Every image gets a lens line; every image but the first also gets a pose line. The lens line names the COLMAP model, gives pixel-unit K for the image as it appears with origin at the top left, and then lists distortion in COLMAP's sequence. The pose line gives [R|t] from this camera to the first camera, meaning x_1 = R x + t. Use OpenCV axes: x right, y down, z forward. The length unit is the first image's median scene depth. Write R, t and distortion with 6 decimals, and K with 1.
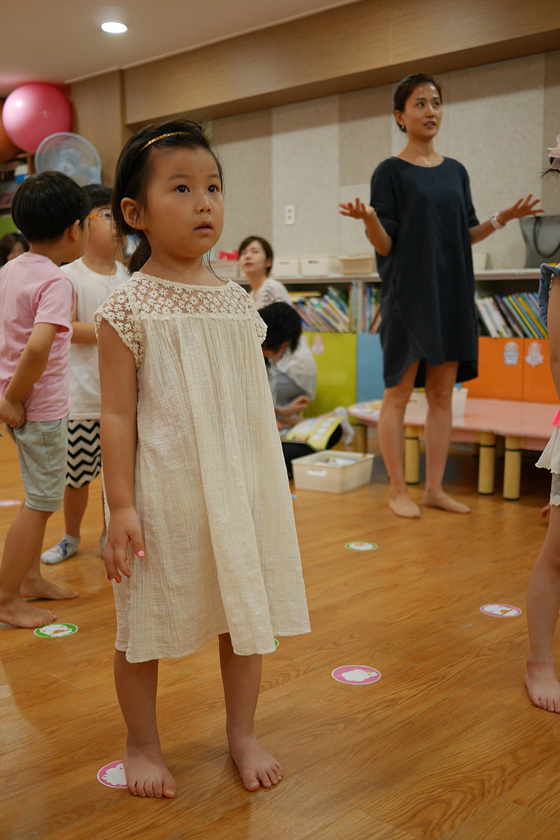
lens RADIAL K [[951.1, 0, 276.2], [0, 951.1, 418.7], [0, 0, 1]] dist [-0.003097, 0.000000]
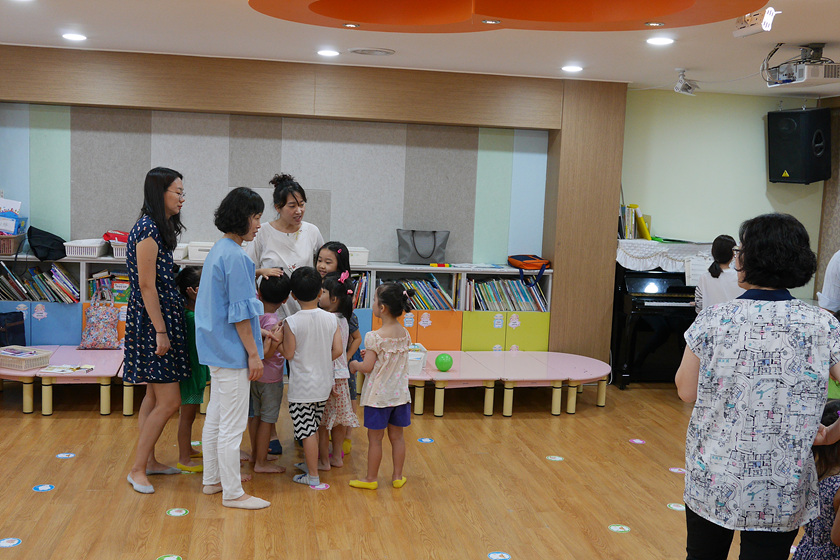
lens RADIAL K [[951.1, 0, 413.9], [0, 951.1, 275.3], [0, 0, 1]] dist [-0.003097, 0.000000]
pose [[0.586282, -0.050648, 0.808522, -1.210179], [0.052573, 0.998319, 0.024415, -0.218092], [-0.808399, 0.028193, 0.587959, 0.106596]]
